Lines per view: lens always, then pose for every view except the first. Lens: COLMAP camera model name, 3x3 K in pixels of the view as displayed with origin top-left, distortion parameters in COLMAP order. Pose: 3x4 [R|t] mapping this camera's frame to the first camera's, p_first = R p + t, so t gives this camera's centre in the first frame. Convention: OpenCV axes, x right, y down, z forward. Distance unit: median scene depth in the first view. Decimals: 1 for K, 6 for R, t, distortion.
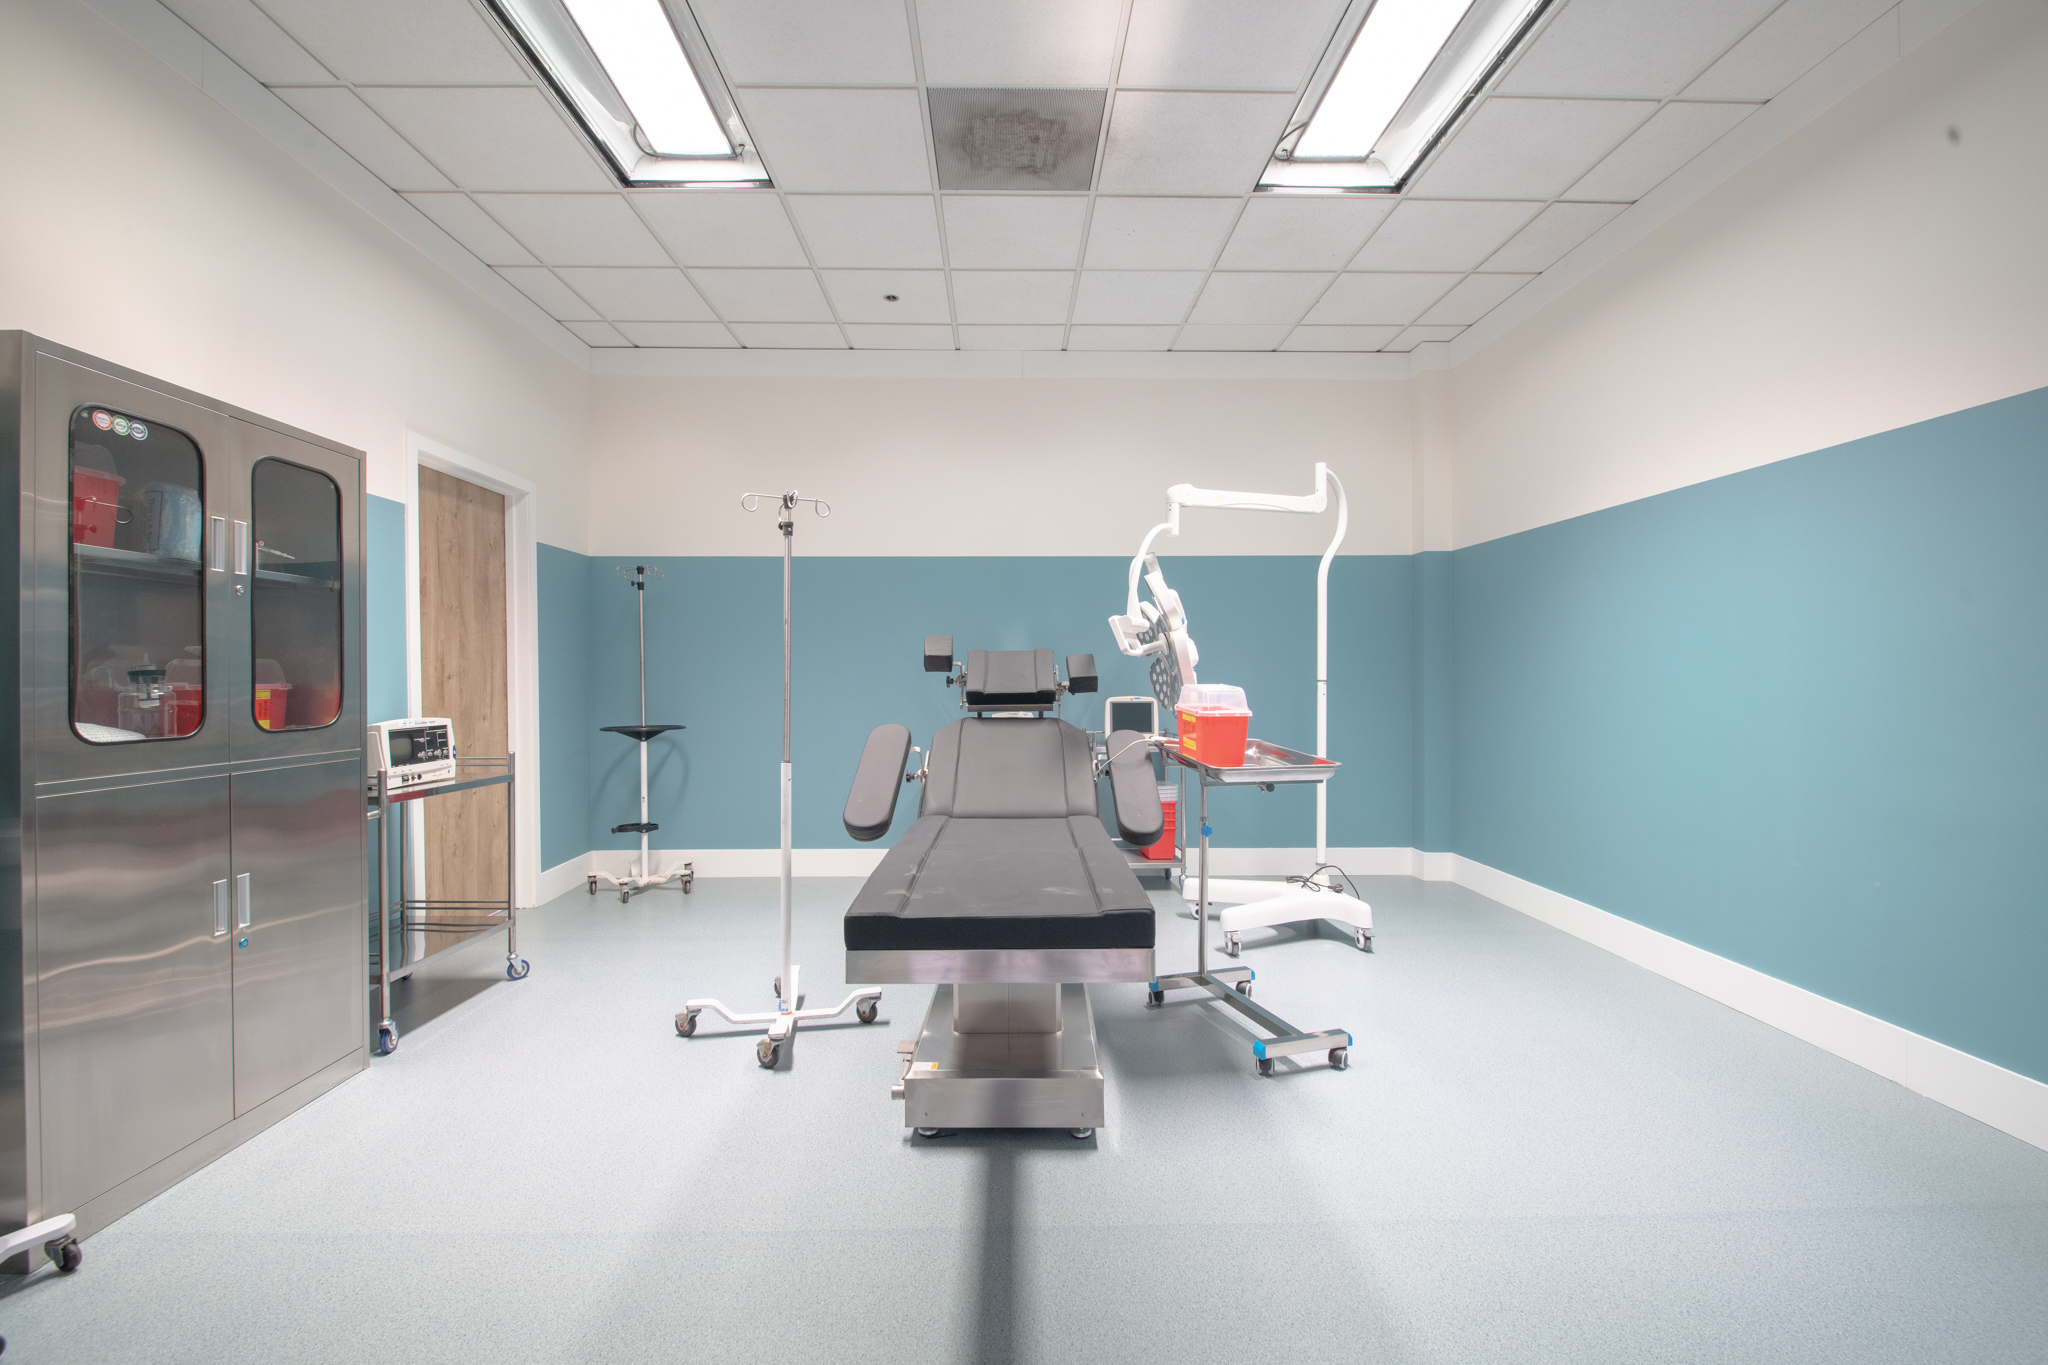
lens RADIAL K [[855.4, 0, 1022.4], [0, 855.4, 689.9], [0, 0, 1]] dist [0.001323, -0.002905]
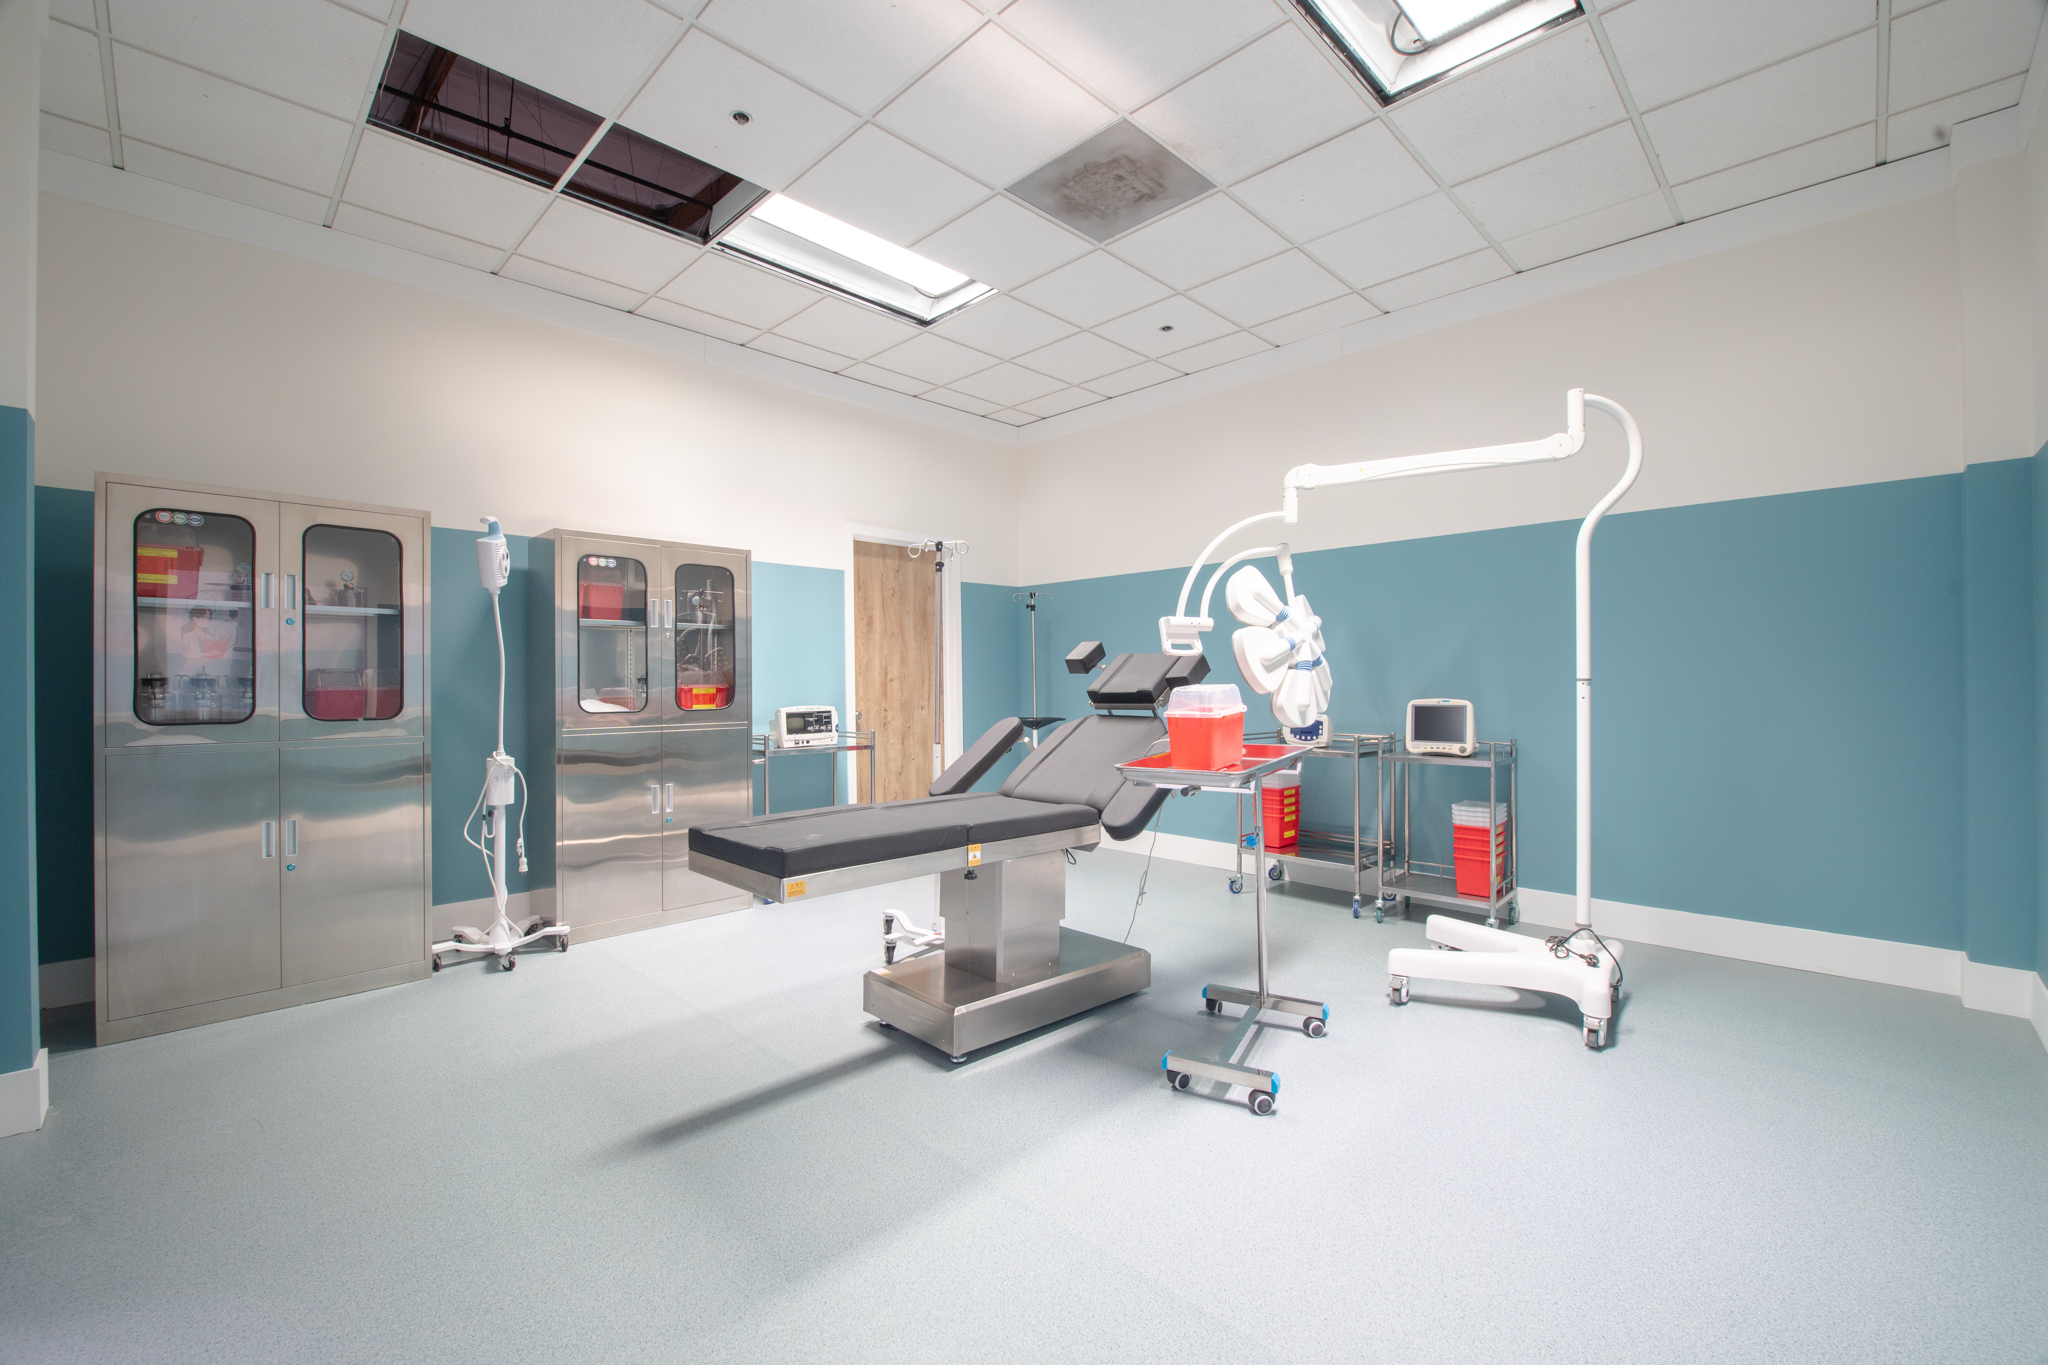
lens RADIAL K [[855.4, 0, 1045.2], [0, 855.4, 691.2], [0, 0, 1]] dist [0.001323, -0.002905]
pose [[0.698531, 0.004530, -0.715565, 0.664817], [-0.004114, 0.999989, 0.002314, -0.000011], [0.715568, 0.001327, 0.698542, 0.167944]]
